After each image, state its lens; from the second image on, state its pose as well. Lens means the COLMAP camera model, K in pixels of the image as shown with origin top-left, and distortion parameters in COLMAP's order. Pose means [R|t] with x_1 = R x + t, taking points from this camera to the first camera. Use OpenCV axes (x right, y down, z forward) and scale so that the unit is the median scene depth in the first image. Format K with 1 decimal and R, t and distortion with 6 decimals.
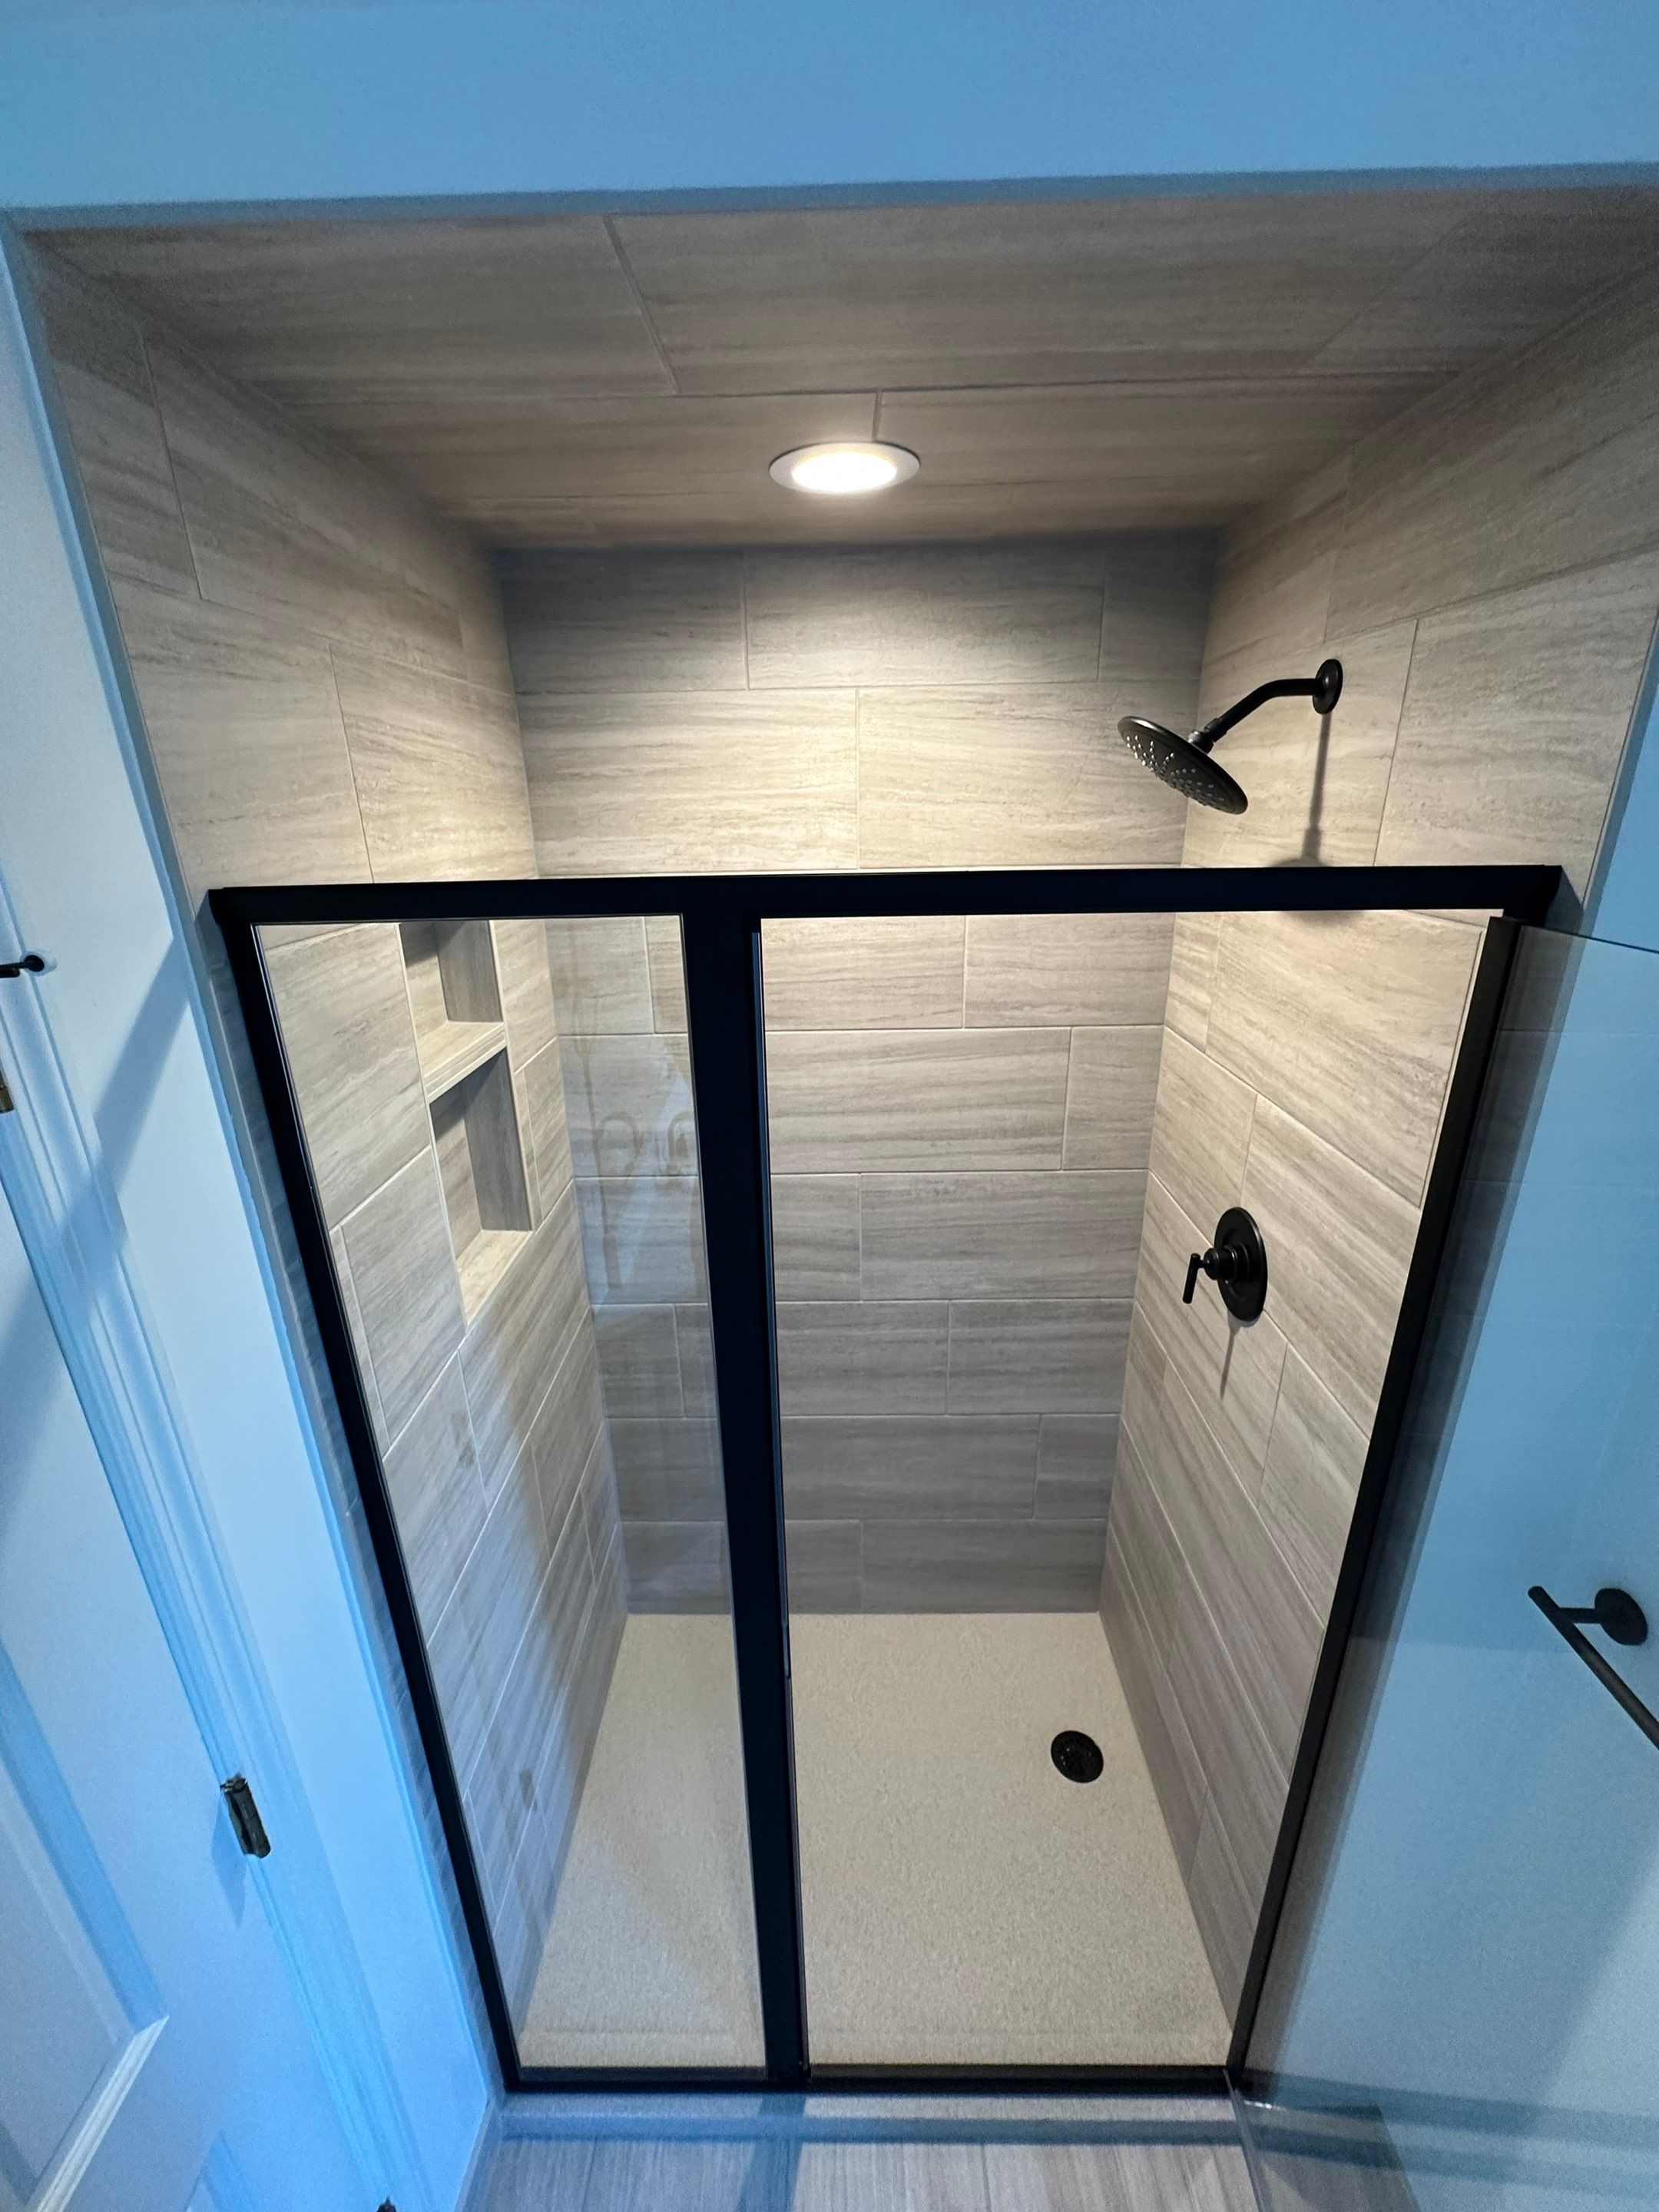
lens RADIAL K [[880.5, 0, 830.4], [0, 880.5, 1106.4], [0, 0, 1]] dist [-0.004202, 0.000751]
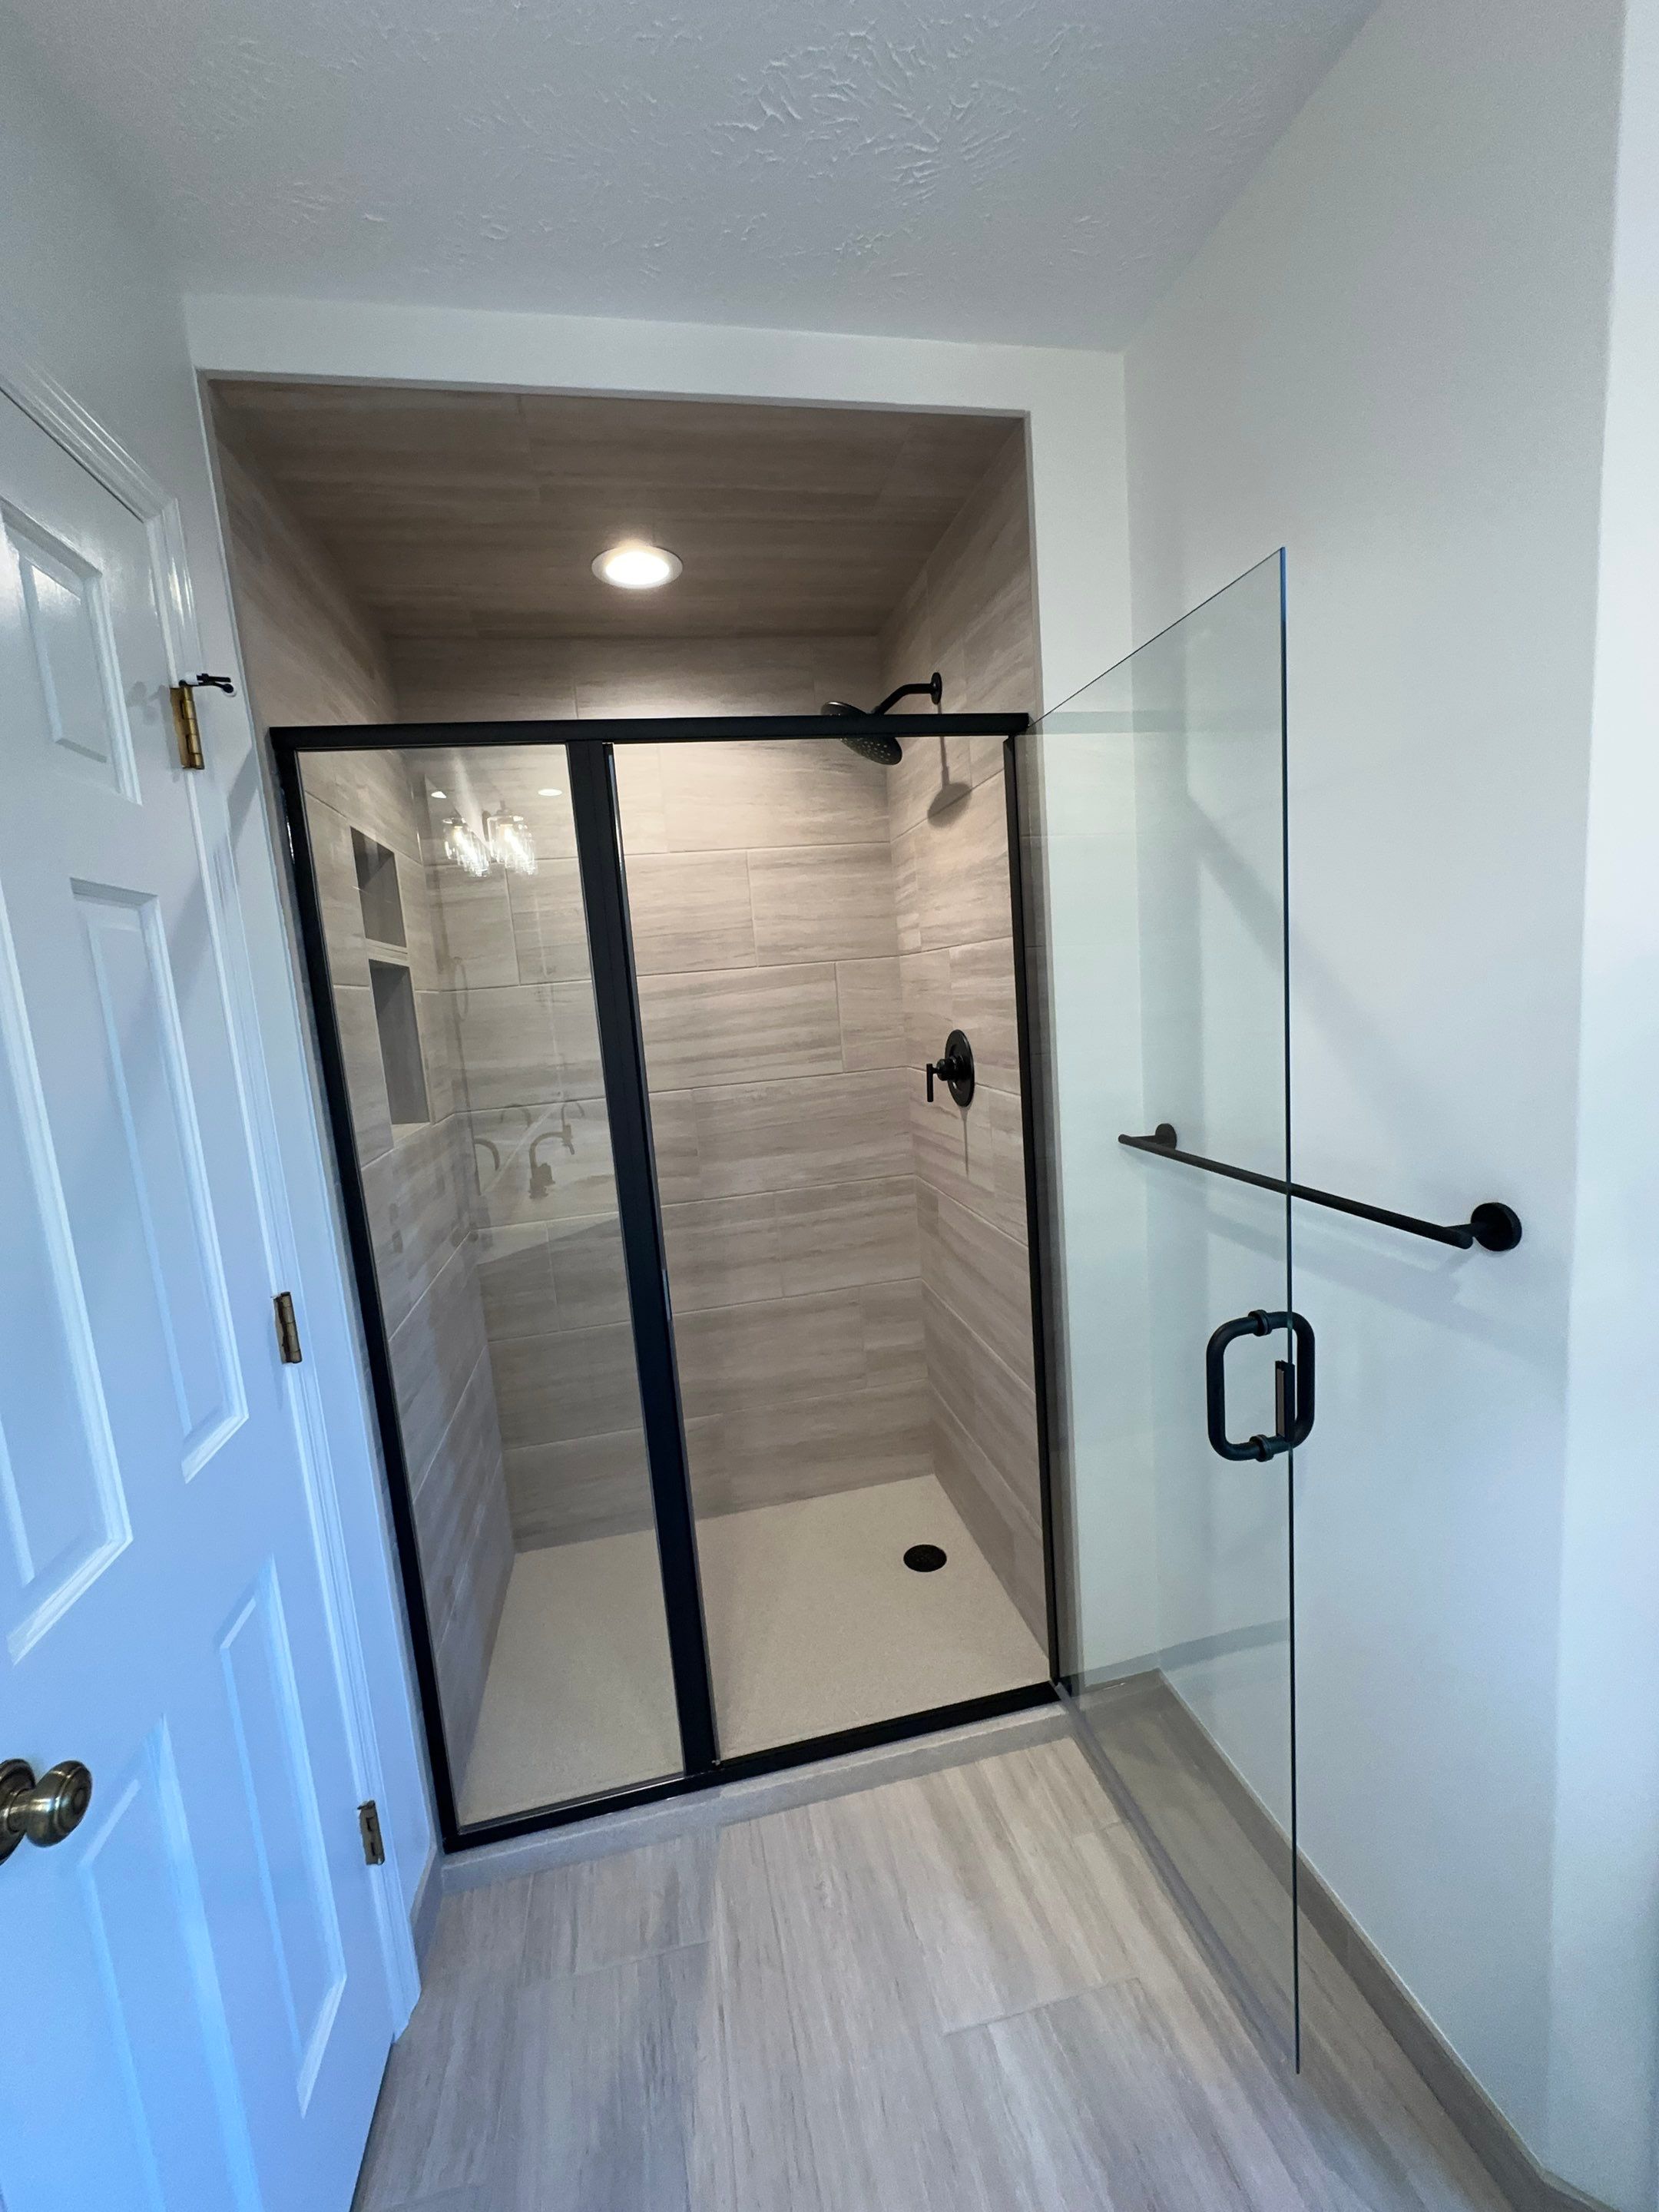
lens RADIAL K [[880.5, 0, 828.2], [0, 880.5, 1106.8], [0, 0, 1]] dist [-0.004202, 0.000751]
pose [[0.975278, -0.088078, 0.202669, -0.045296], [0.129630, 0.970788, -0.201907, 0.506332], [-0.178965, 0.223188, 0.958206, -0.337172]]
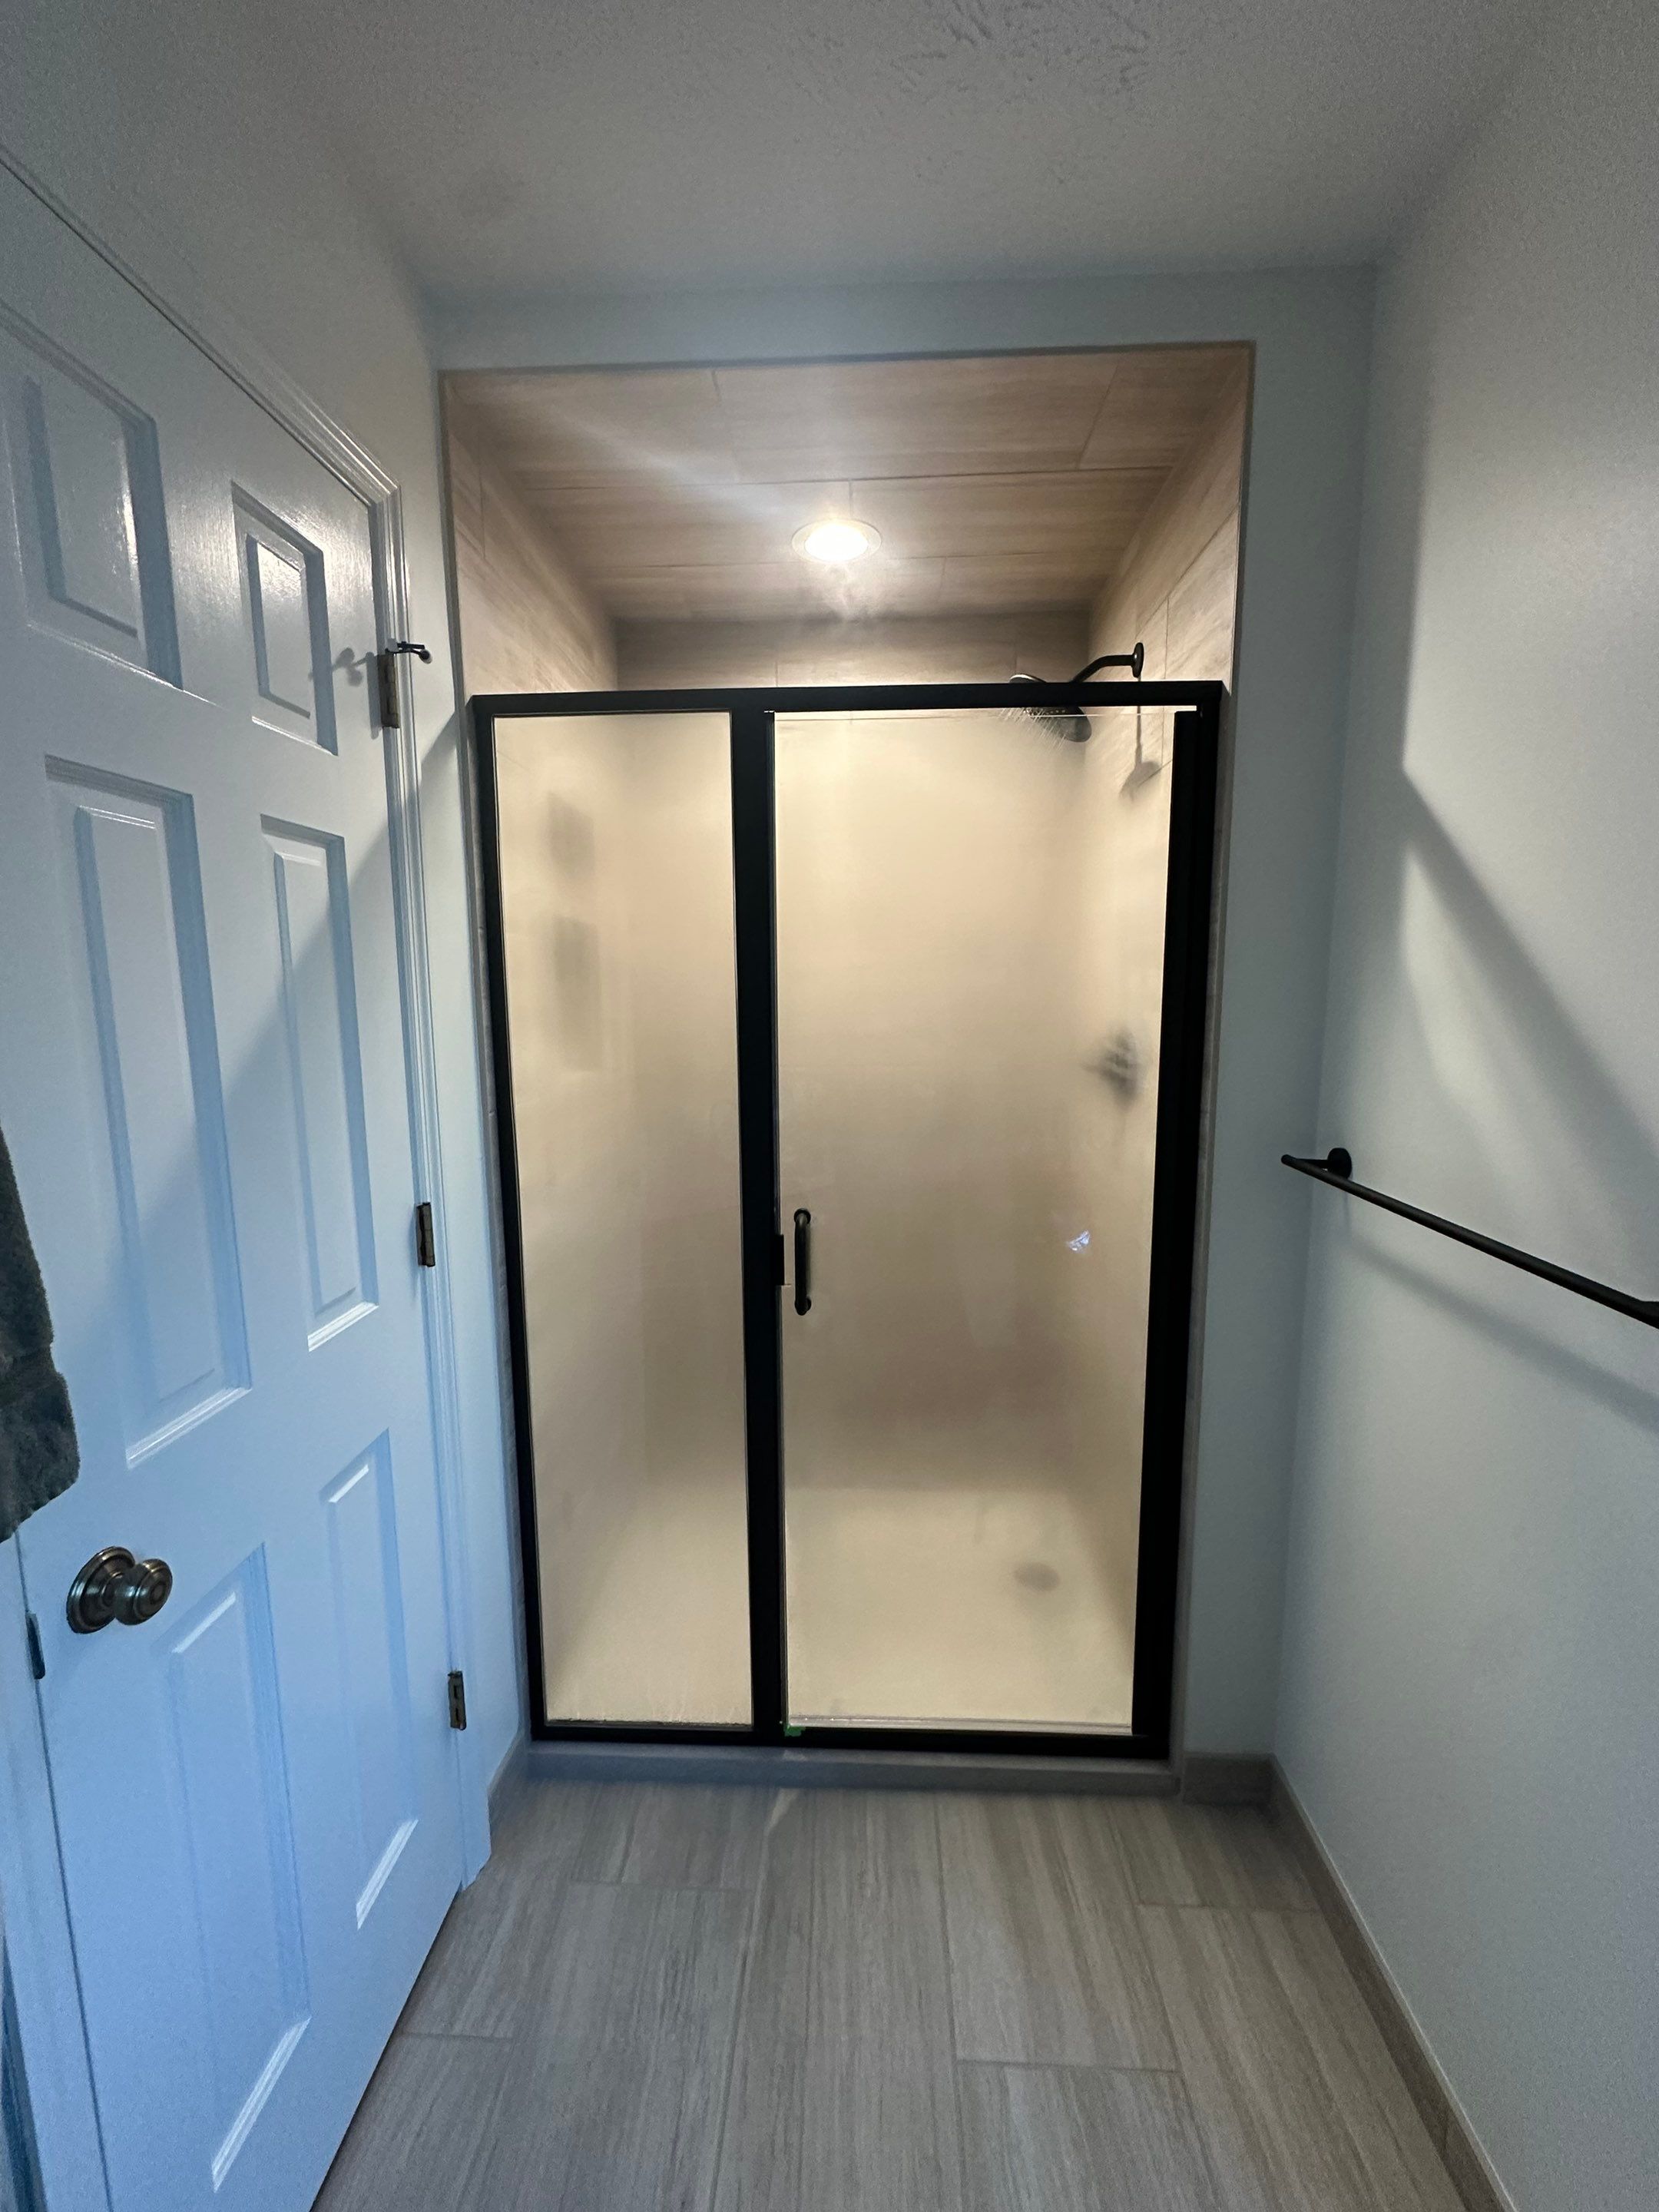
lens RADIAL K [[880.5, 0, 834.8], [0, 880.5, 1106.9], [0, 0, 1]] dist [-0.004202, 0.000751]
pose [[0.999483, 0.014775, -0.028549, 0.059379], [-0.020352, 0.978298, -0.206201, 0.525848], [0.024883, 0.206675, 0.978093, -0.324904]]
